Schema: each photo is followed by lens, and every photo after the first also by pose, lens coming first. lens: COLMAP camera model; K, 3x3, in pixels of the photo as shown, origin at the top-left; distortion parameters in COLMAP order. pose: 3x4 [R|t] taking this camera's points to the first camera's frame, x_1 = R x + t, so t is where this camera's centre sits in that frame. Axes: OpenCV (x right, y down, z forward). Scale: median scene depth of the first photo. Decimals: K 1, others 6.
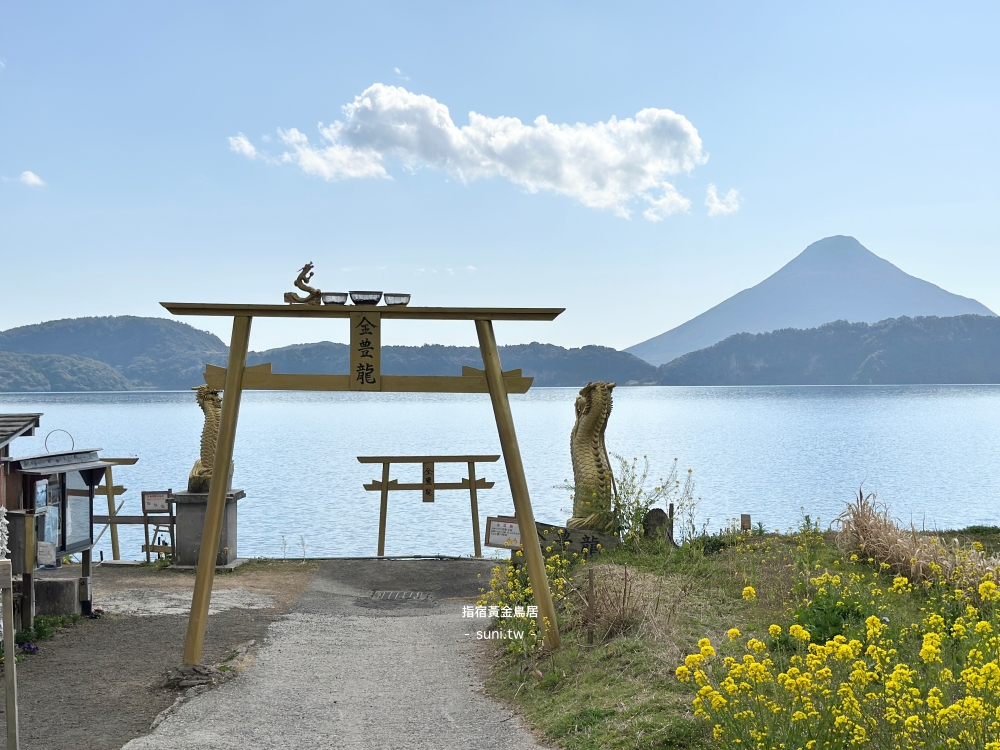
lens RADIAL K [[1414.1, 0, 497.3], [0, 1414.1, 378.7], [0, 0, 1]] dist [0.171582, 0.000000]
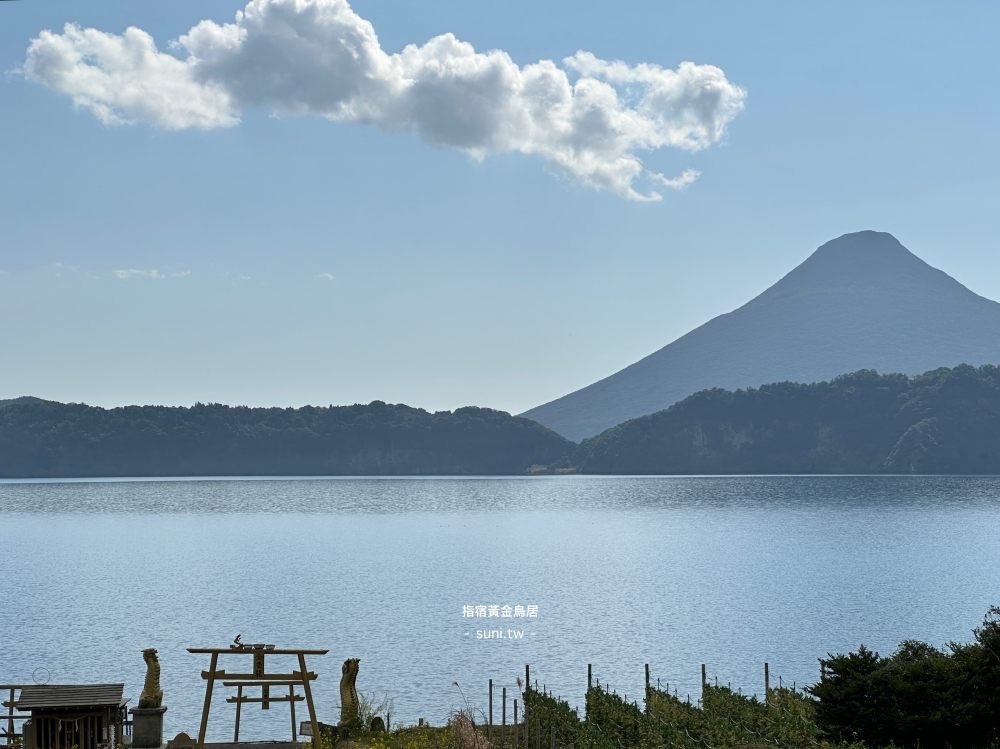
lens RADIAL K [[2341.2, 0, 502.0], [0, 2341.2, 370.9], [0, 0, 1]] dist [0.253157, 0.000000]
pose [[0.996896, 0.005750, 0.078520, 0.009199], [-0.002854, 0.999313, -0.036950, -0.211333], [-0.078679, 0.036612, 0.996227, -1.824659]]
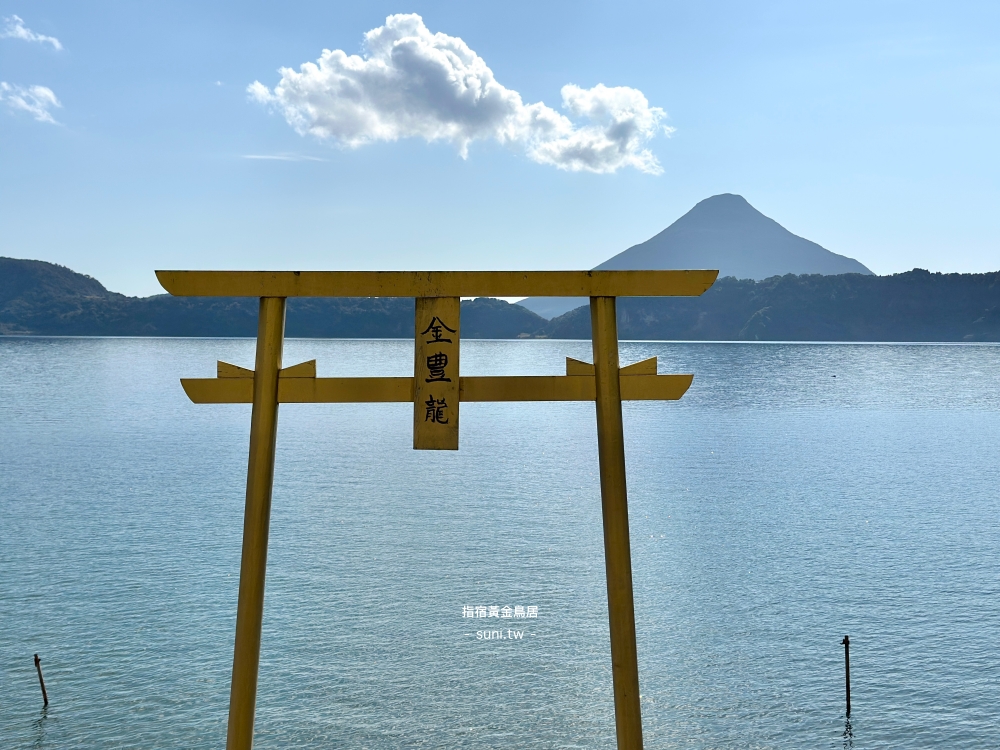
lens RADIAL K [[1414.1, 0, 497.7], [0, 1414.1, 370.7], [0, 0, 1]] dist [0.171582, 0.000000]
pose [[0.996853, 0.014400, 0.077956, -0.057266], [-0.016592, 0.999483, 0.027552, 0.064896], [-0.077519, -0.028759, 0.996576, 0.735942]]
